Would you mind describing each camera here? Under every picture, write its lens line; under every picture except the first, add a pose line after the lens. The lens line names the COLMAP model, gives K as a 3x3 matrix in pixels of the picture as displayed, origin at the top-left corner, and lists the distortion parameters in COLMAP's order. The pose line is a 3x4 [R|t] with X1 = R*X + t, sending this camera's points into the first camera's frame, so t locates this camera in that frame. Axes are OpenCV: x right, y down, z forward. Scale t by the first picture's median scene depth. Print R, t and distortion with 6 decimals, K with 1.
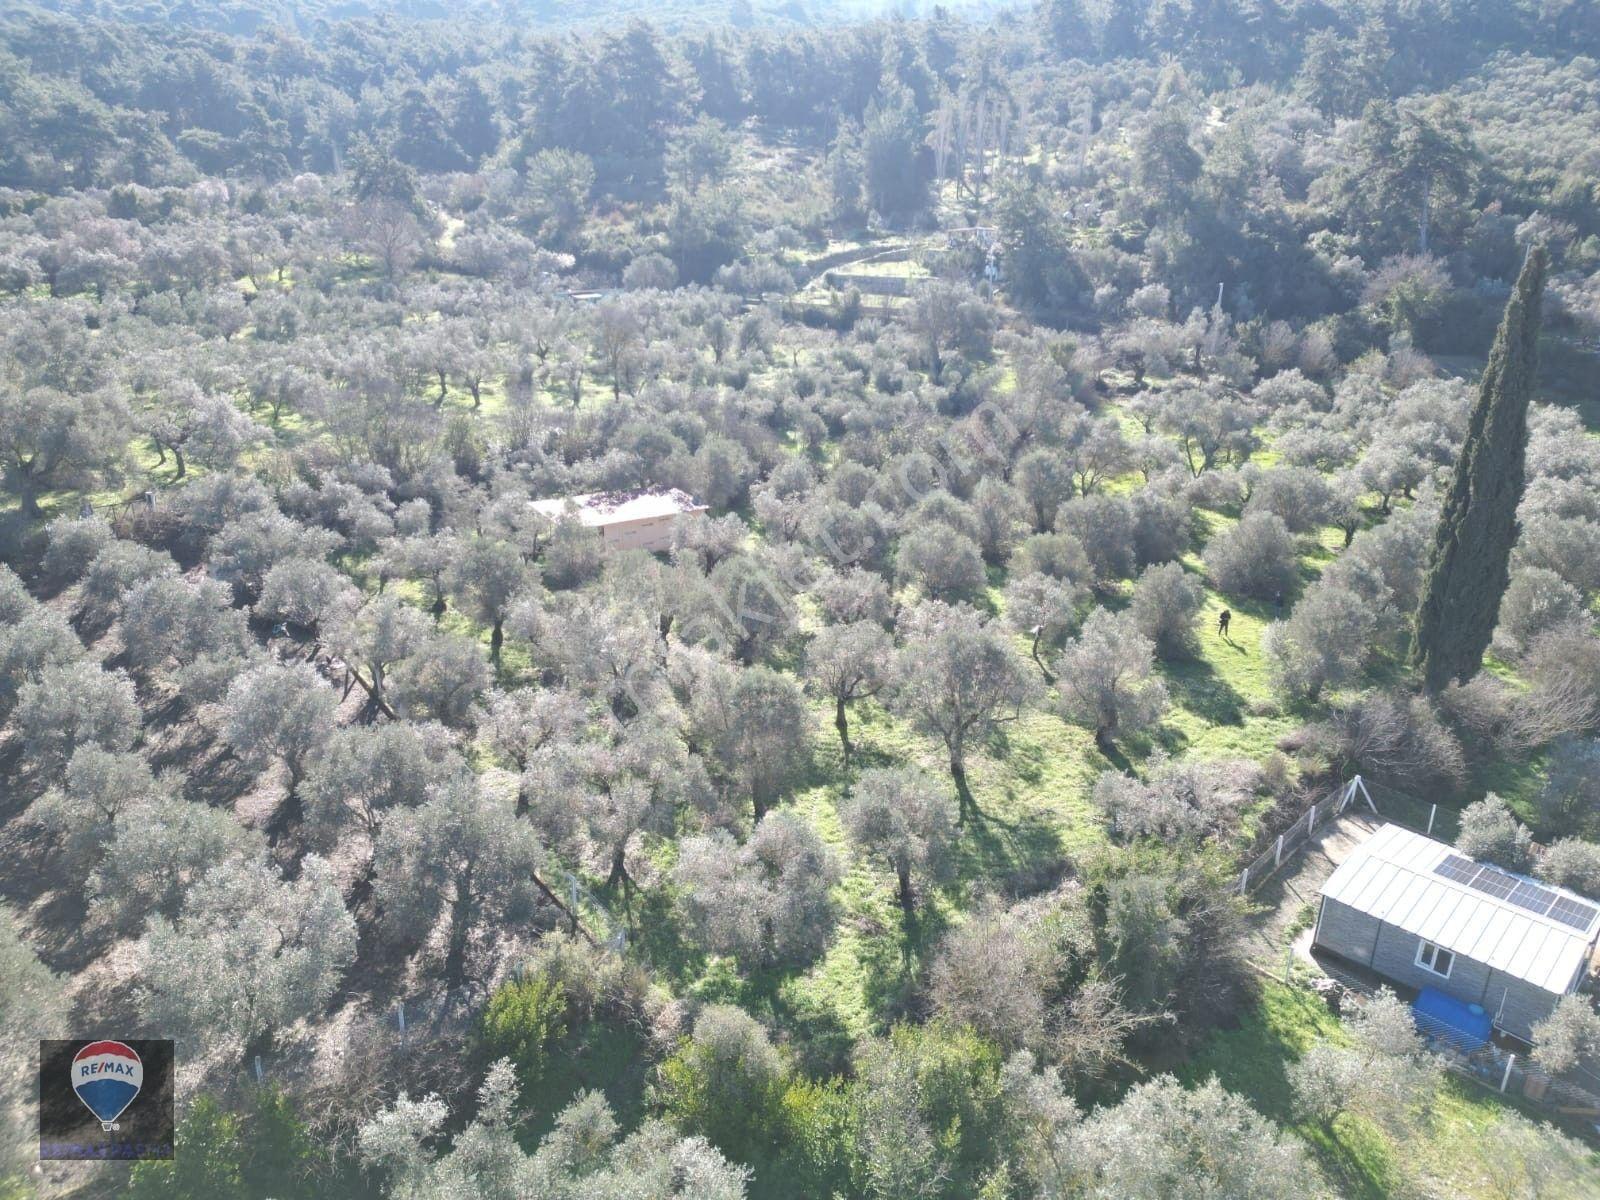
lens RADIAL K [[1139.9, 0, 811.9], [0, 1139.9, 505.7], [0, 0, 1]] dist [0.073302, -0.068881]
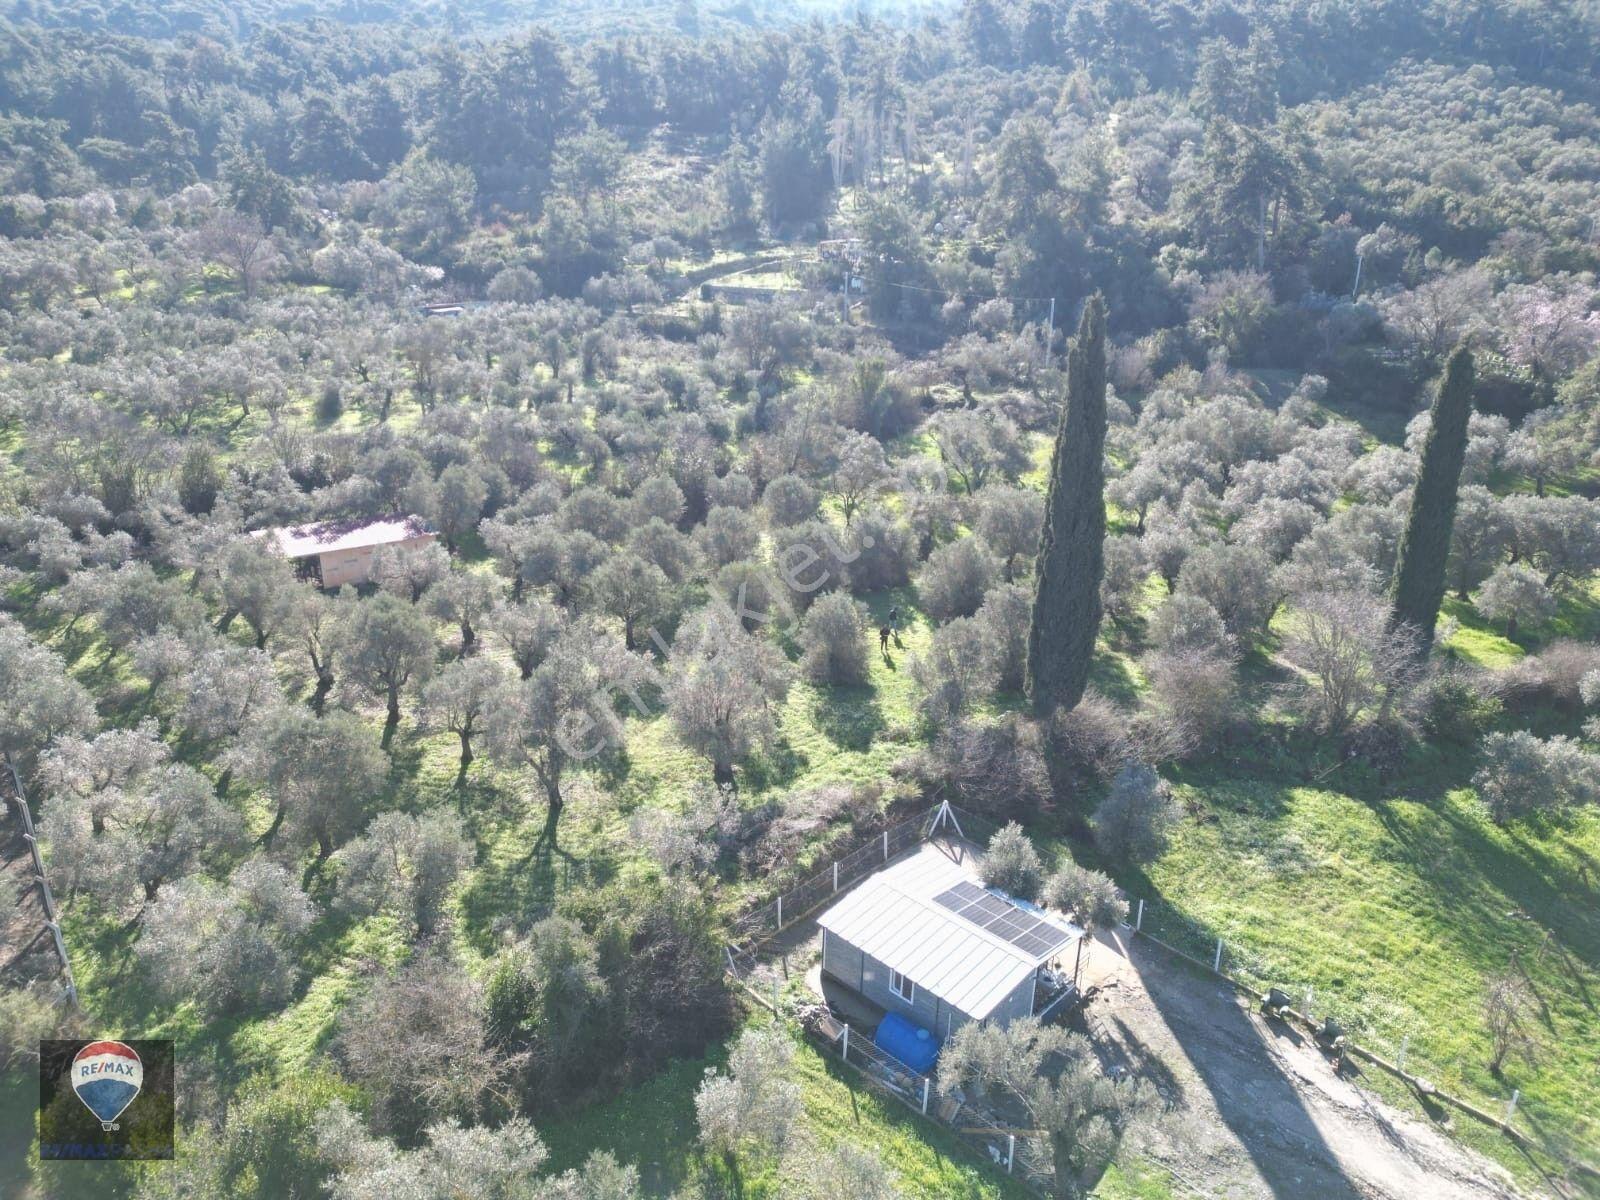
lens RADIAL K [[1139.9, 0, 811.9], [0, 1139.9, 507.5], [0, 0, 1]] dist [0.073302, -0.068881]
pose [[0.999852, -0.007152, 0.015673, 0.099908], [0.007106, 0.999970, 0.003005, -0.010284], [-0.015694, -0.002893, 0.999873, -0.009121]]
